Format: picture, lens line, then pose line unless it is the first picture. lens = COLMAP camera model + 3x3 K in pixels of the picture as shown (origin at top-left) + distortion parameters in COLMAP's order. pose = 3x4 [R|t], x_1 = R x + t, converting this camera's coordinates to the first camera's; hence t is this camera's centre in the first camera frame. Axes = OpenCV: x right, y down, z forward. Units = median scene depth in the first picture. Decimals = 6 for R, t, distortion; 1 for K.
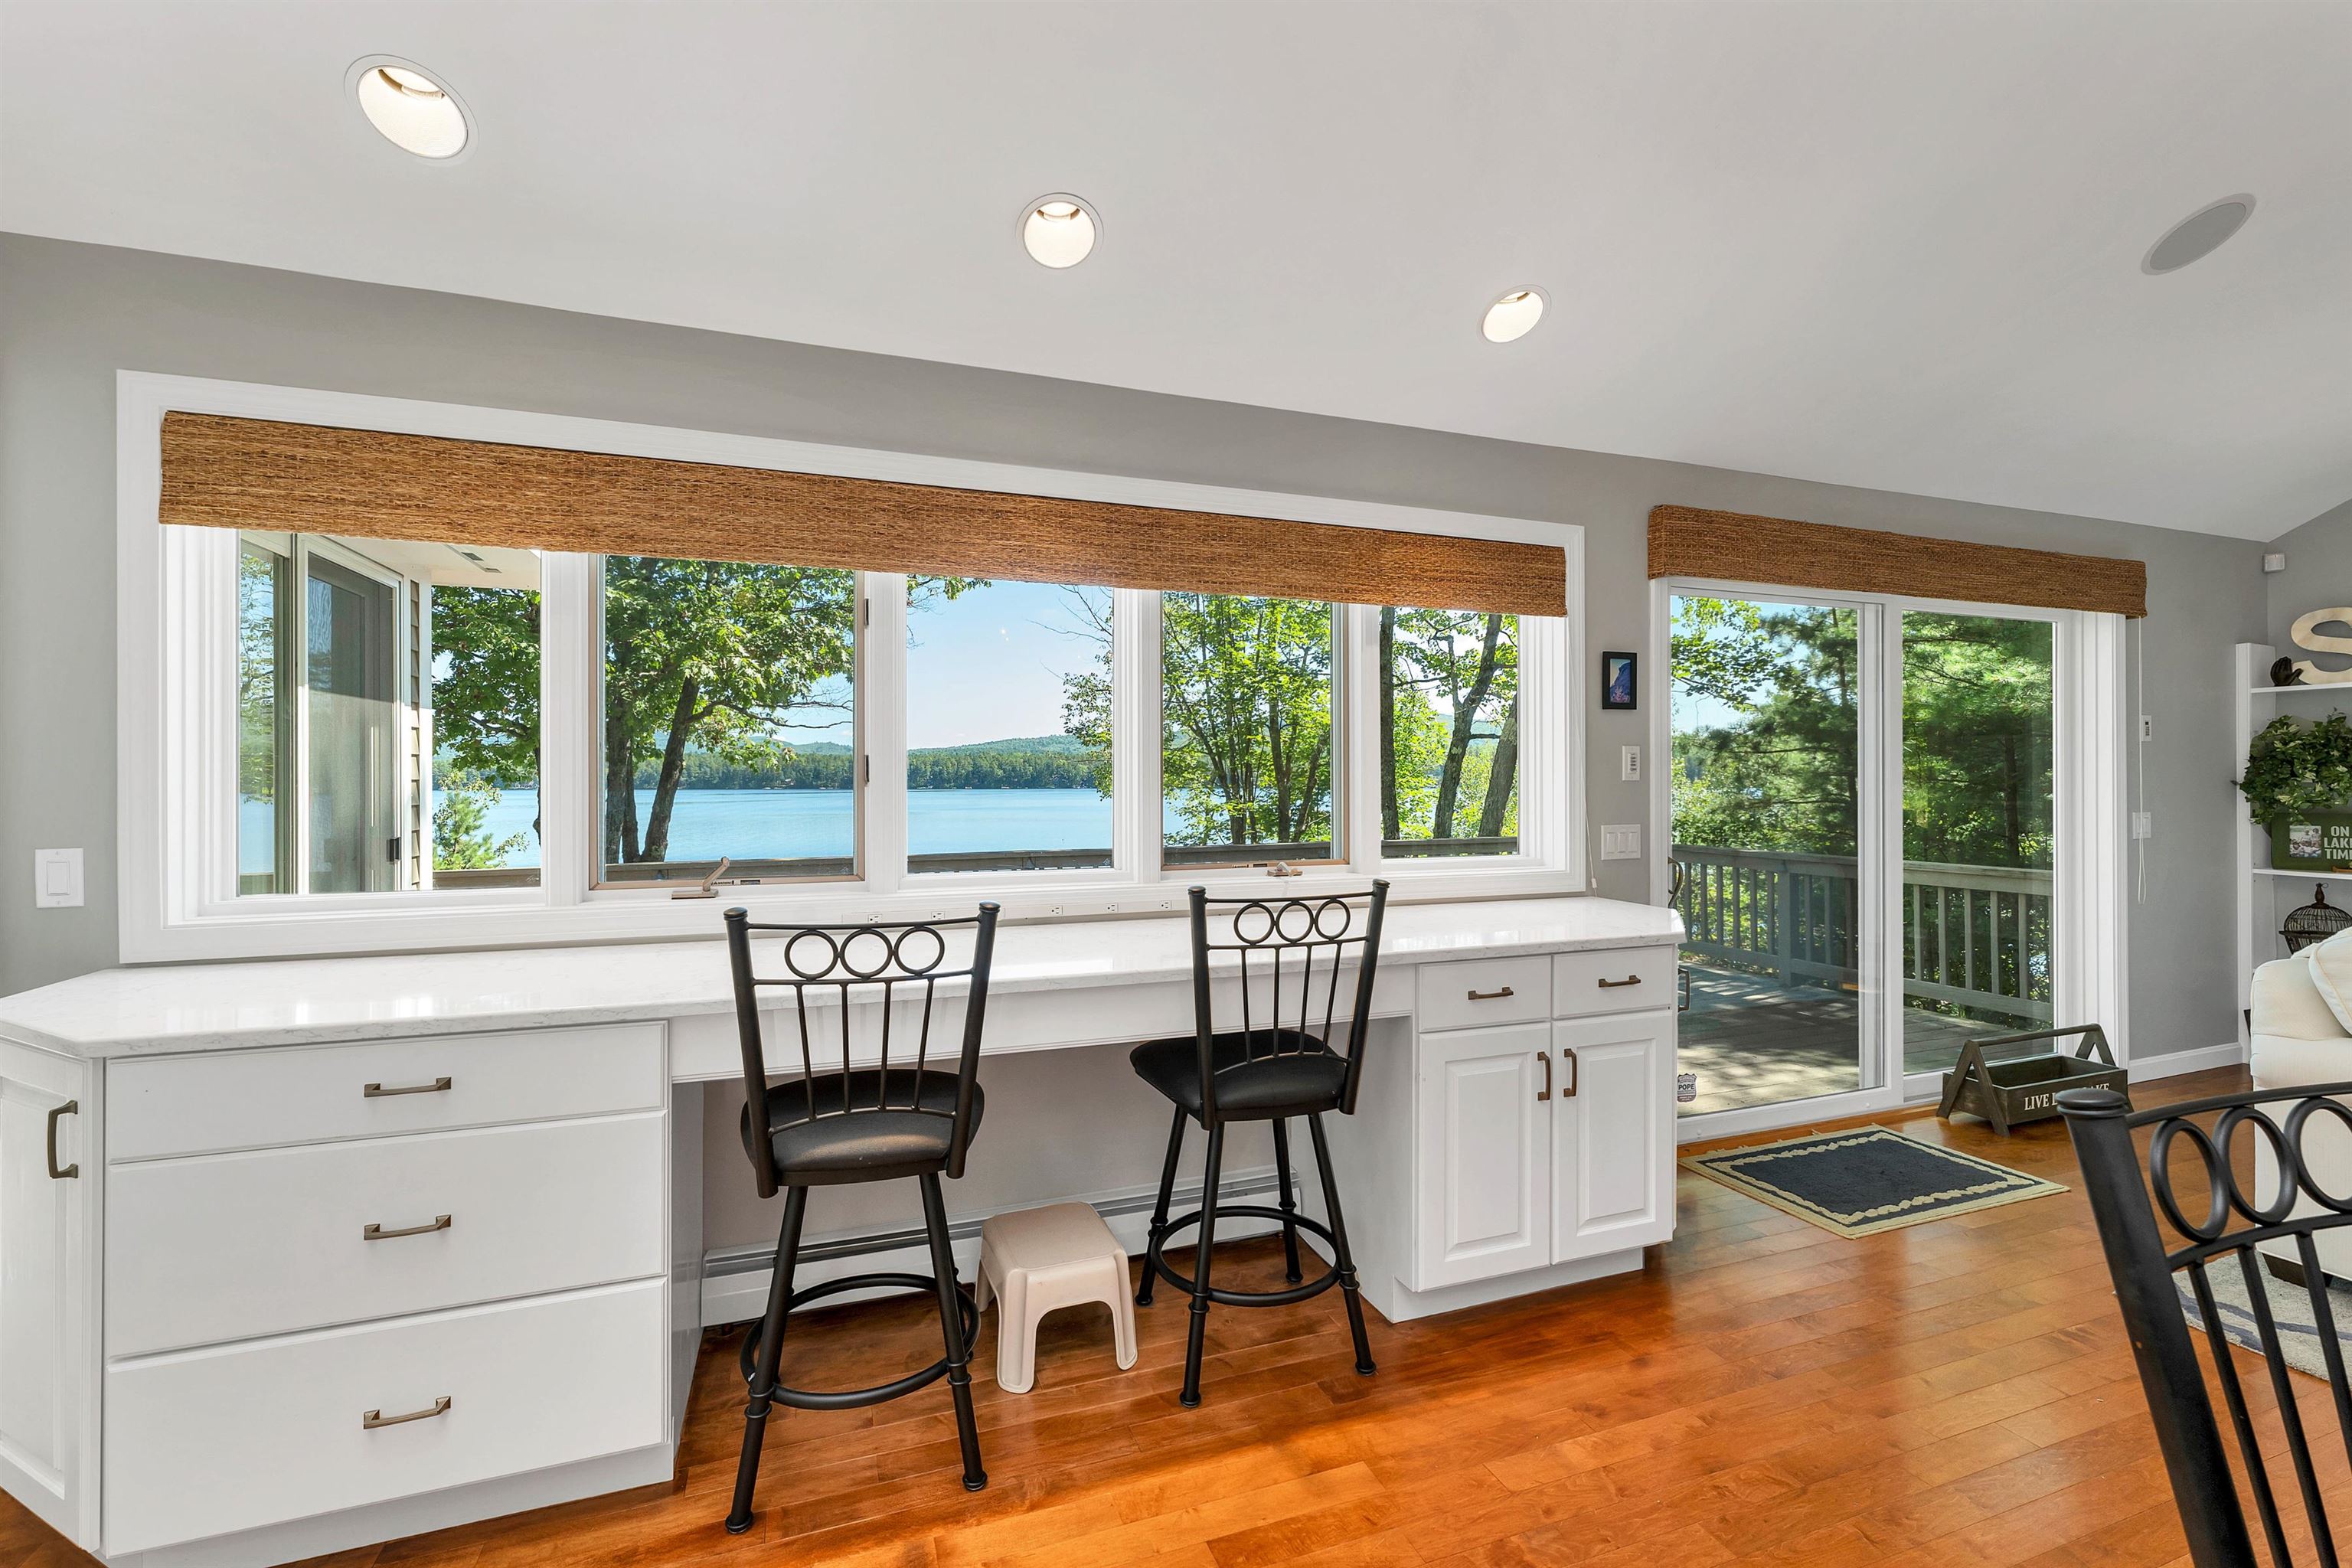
lens RADIAL K [[998.8, 0, 1190.3], [0, 998.8, 772.7], [0, 0, 1]] dist [0.001598, -0.001171]
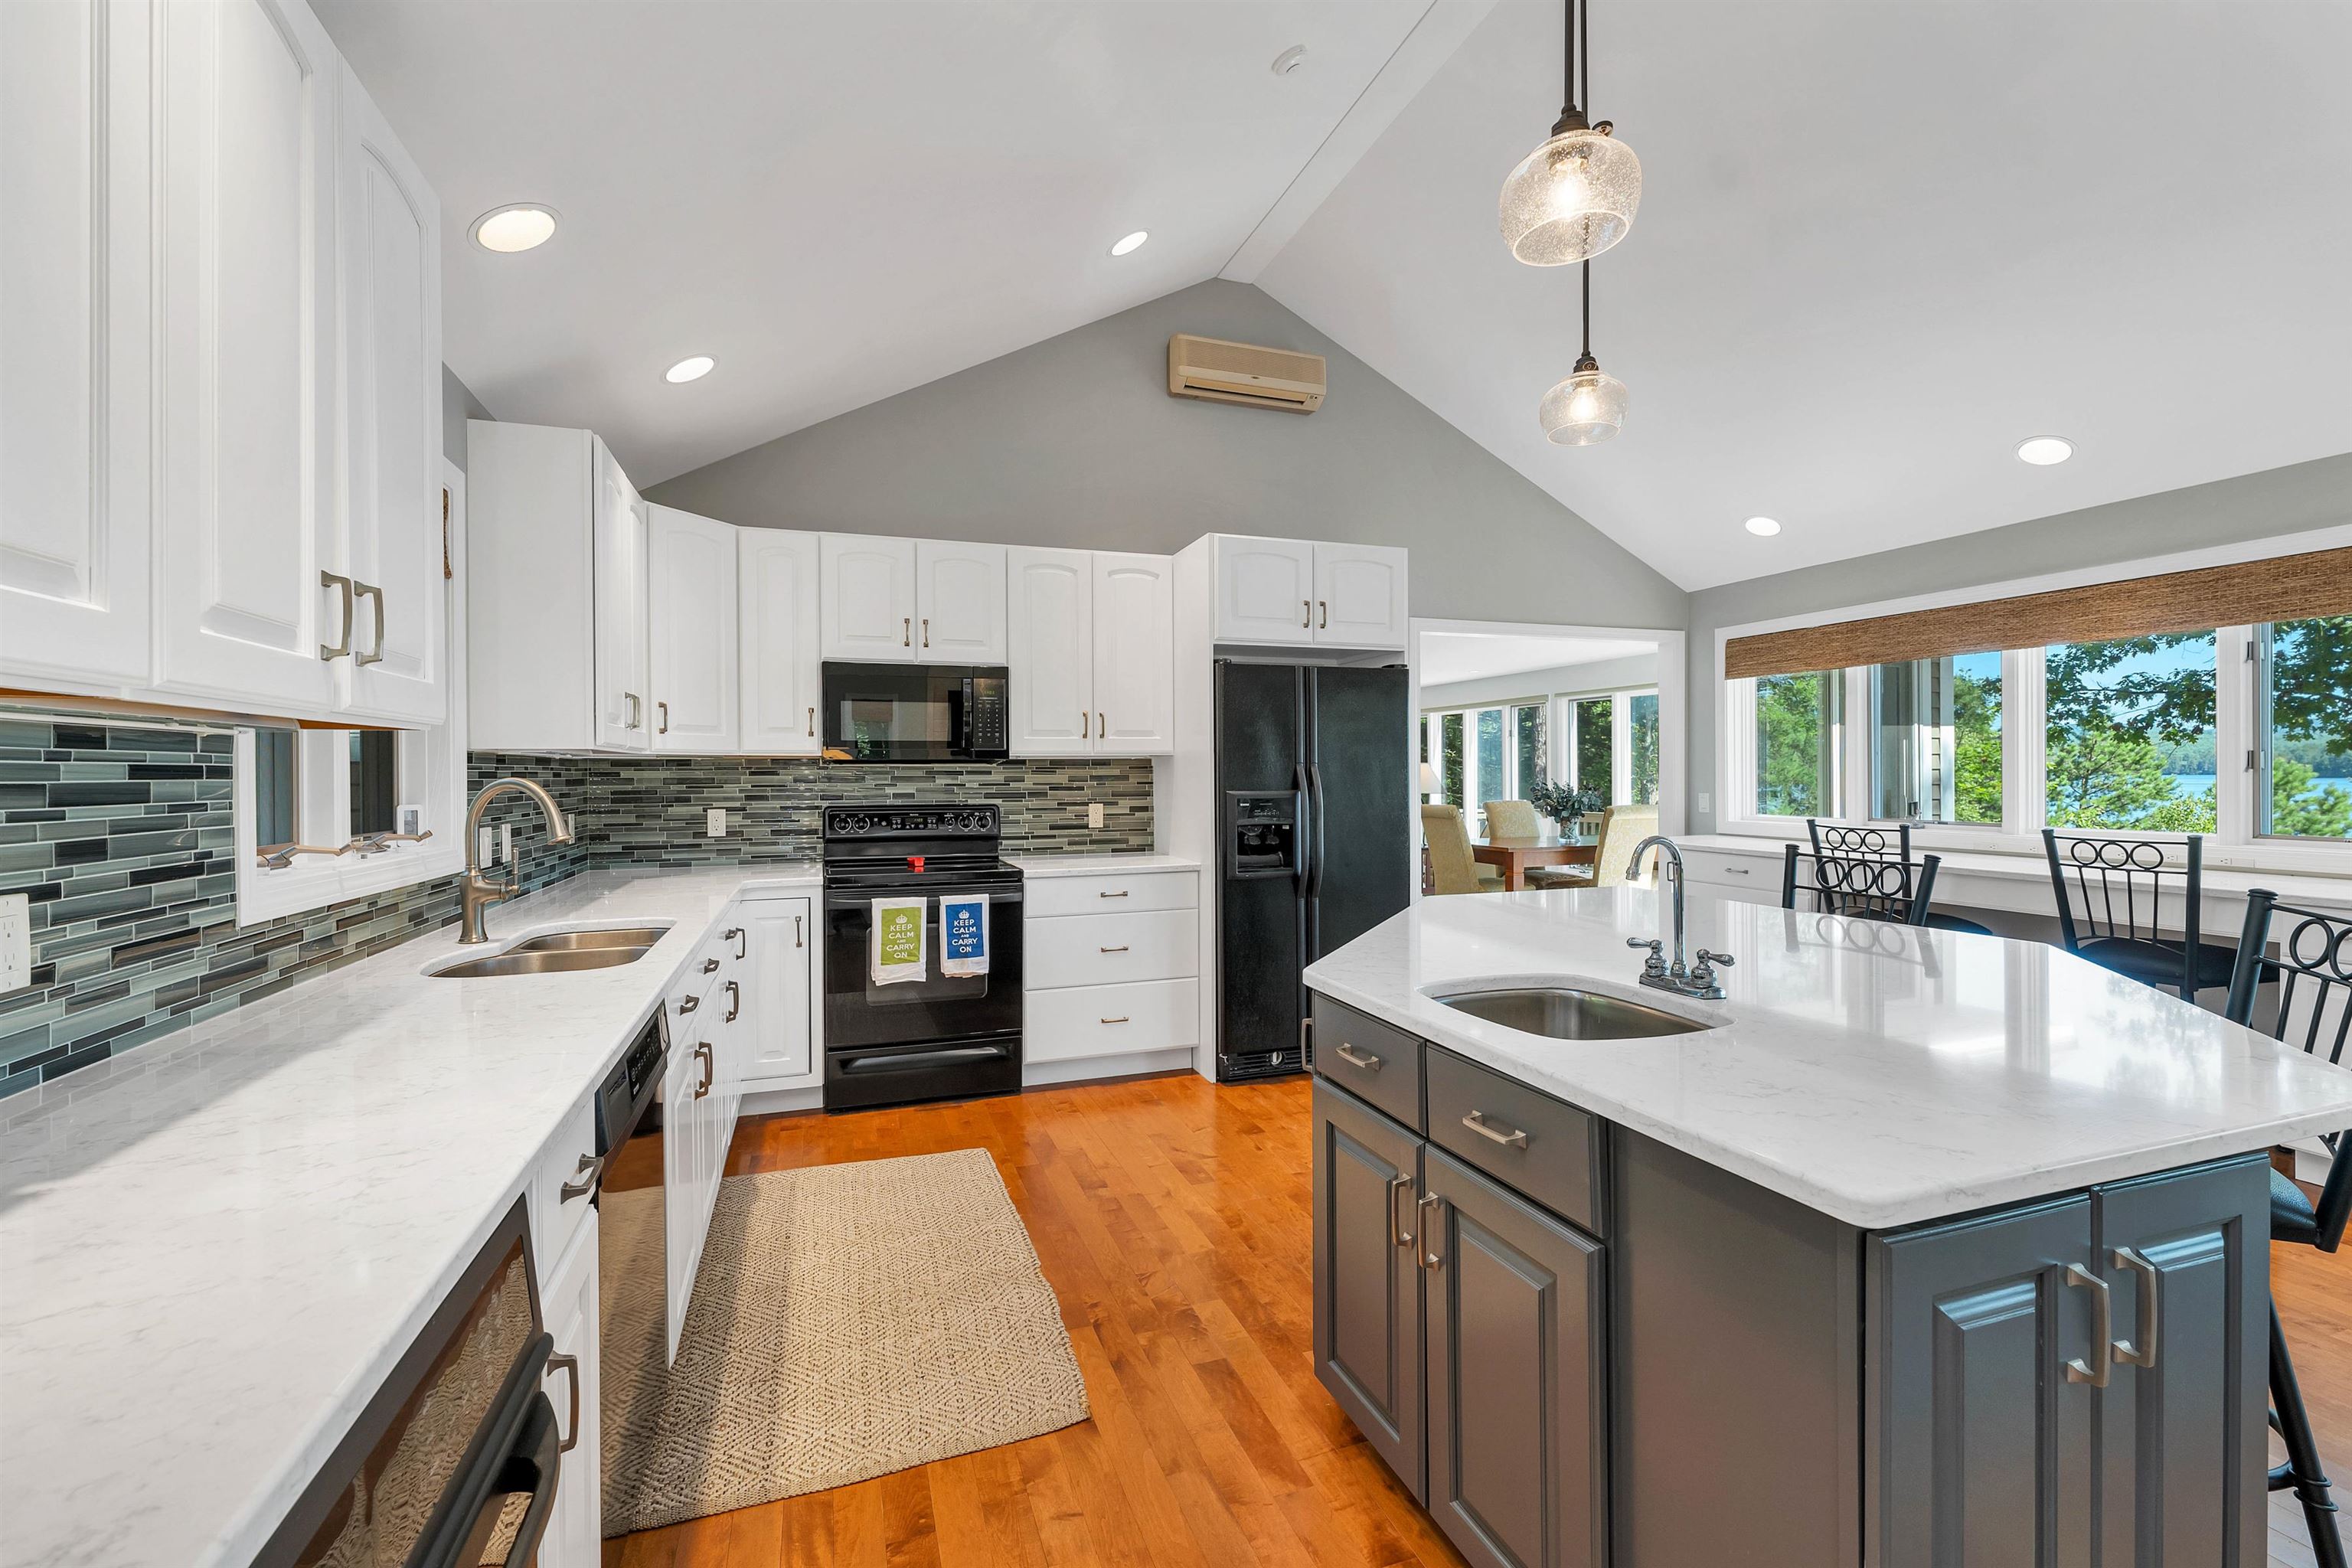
lens RADIAL K [[998.8, 0, 1174.8], [0, 998.8, 773.7], [0, 0, 1]] dist [0.001598, -0.001171]
pose [[0.002158, -0.000140, -0.999998, 1.090967], [0.013708, 0.999906, -0.000110, -0.004163], [0.999904, -0.013708, 0.002159, -0.344881]]
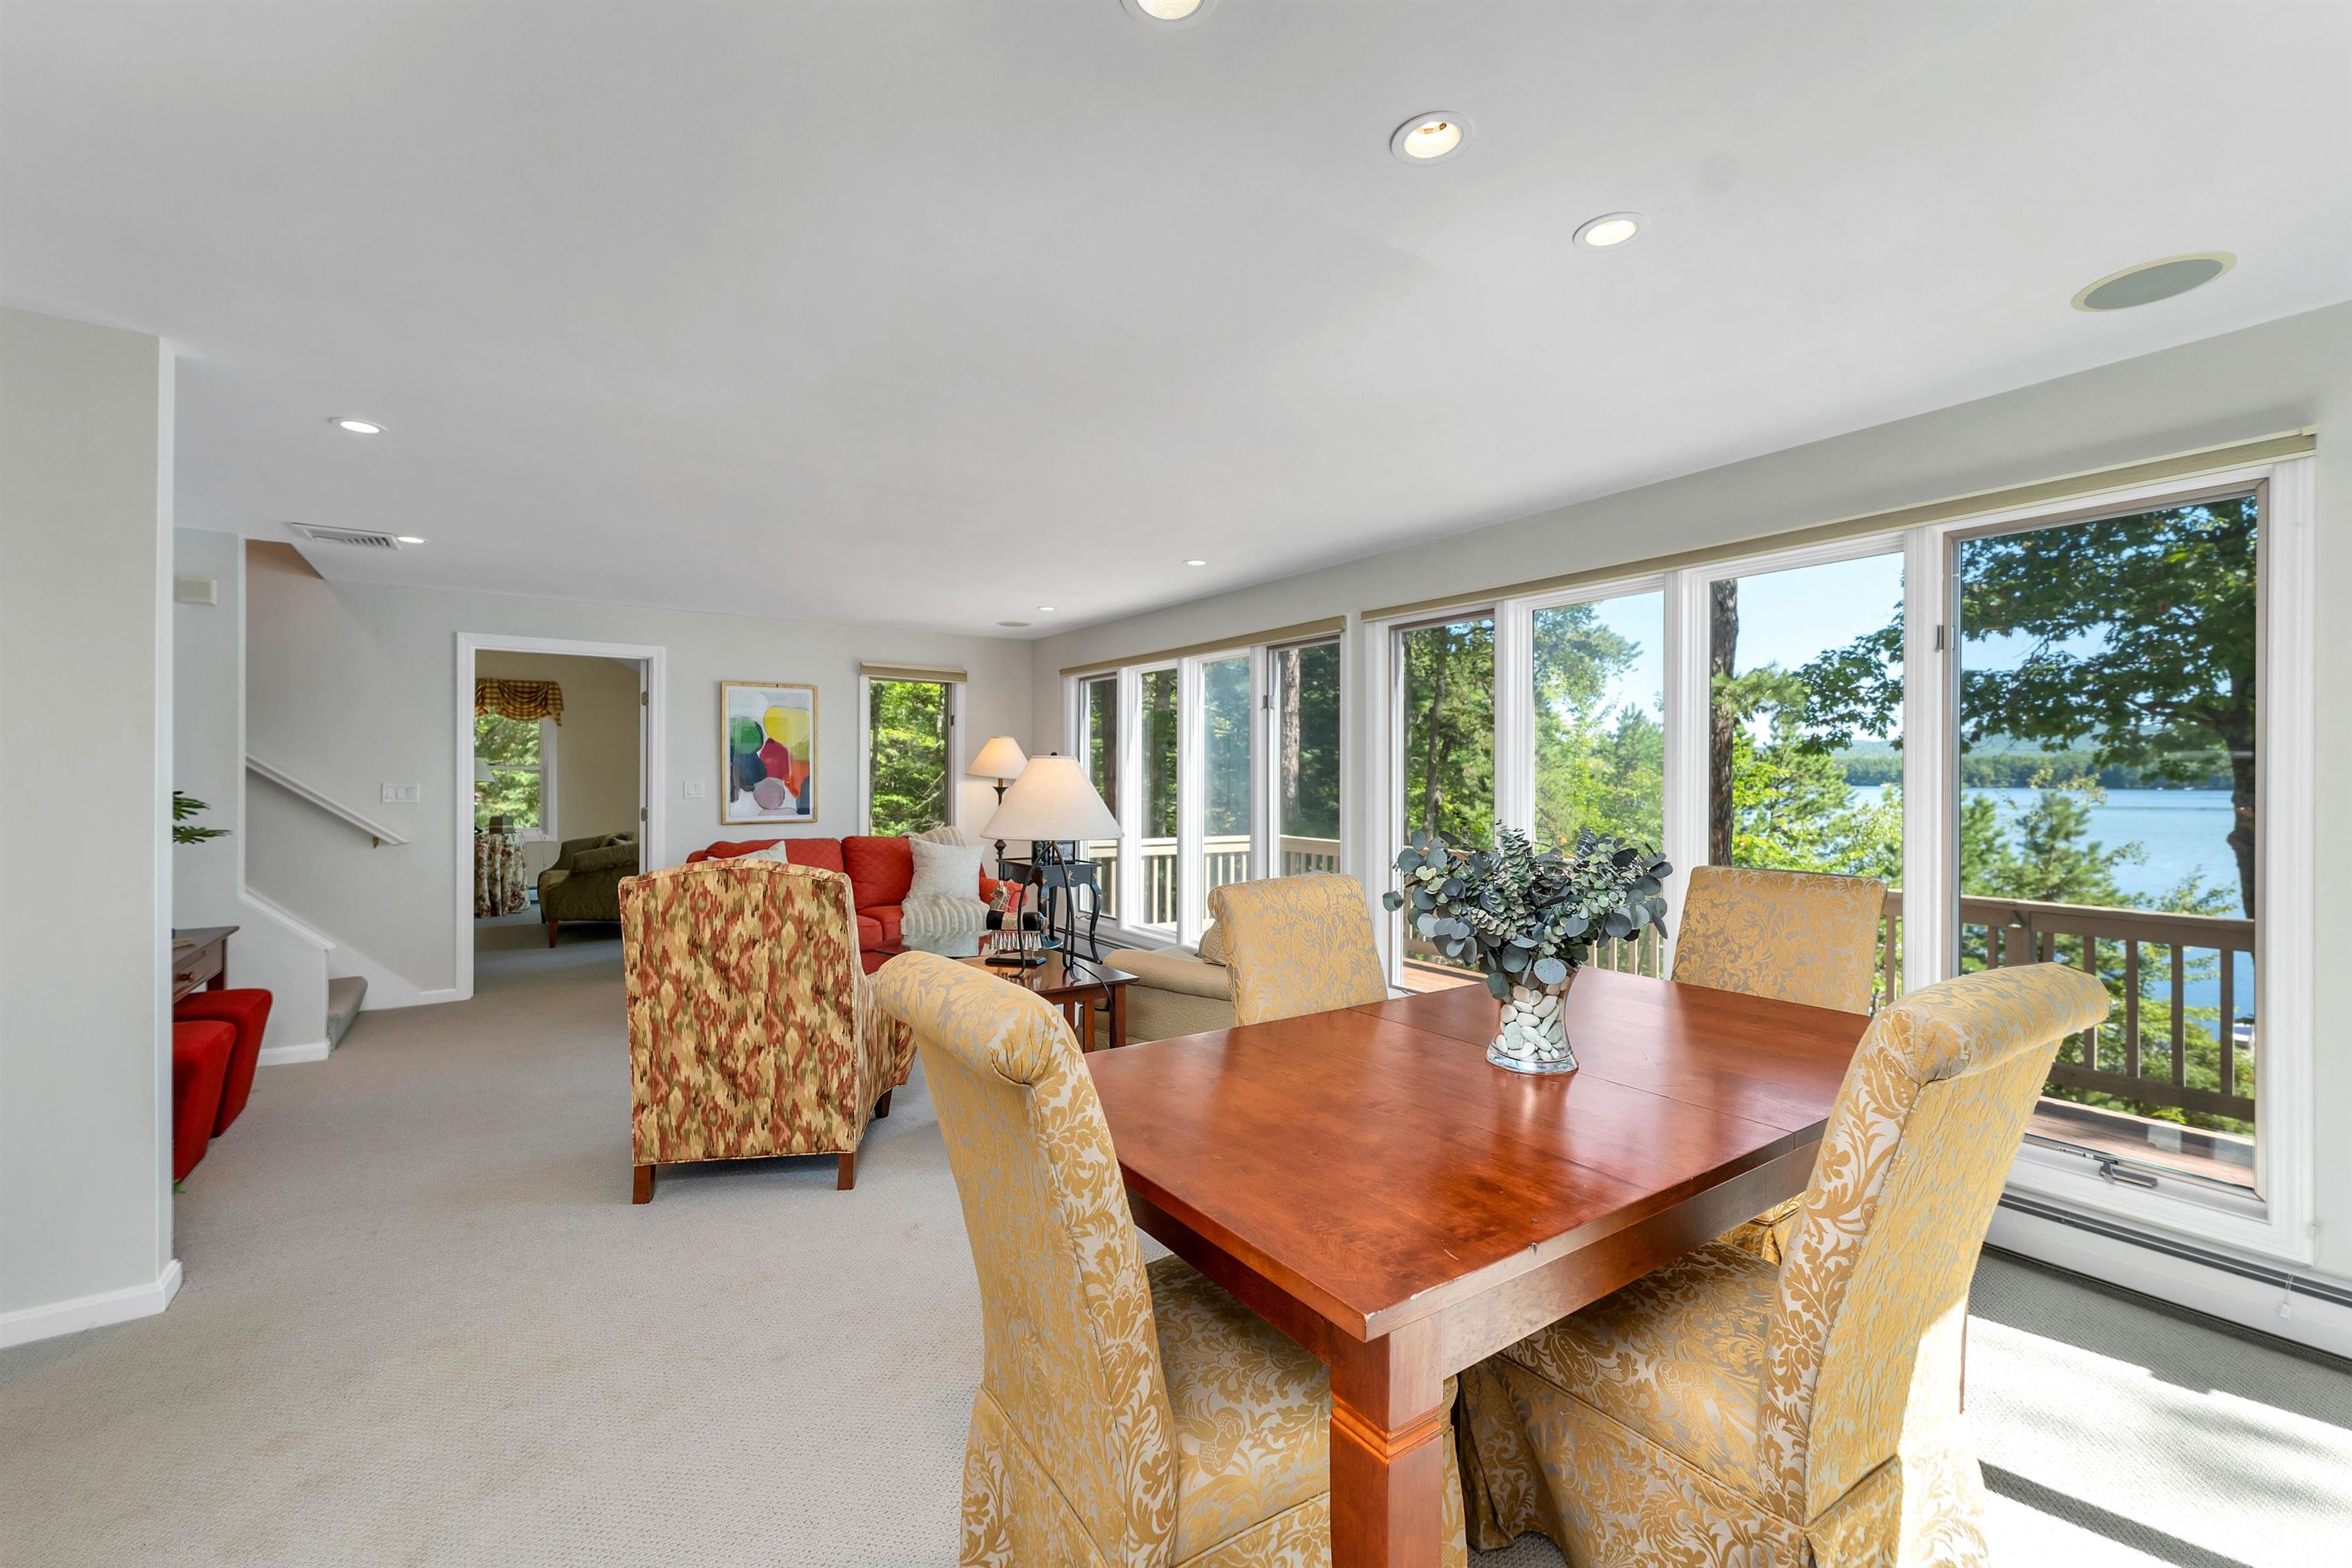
lens RADIAL K [[998.8, 0, 1181.7], [0, 998.8, 779.9], [0, 0, 1]] dist [0.001598, -0.001171]
pose [[0.270374, 0.003188, -0.962750, -1.034824], [0.006901, 0.999962, 0.005250, -0.007828], [0.962731, -0.008063, 0.270342, 0.305929]]
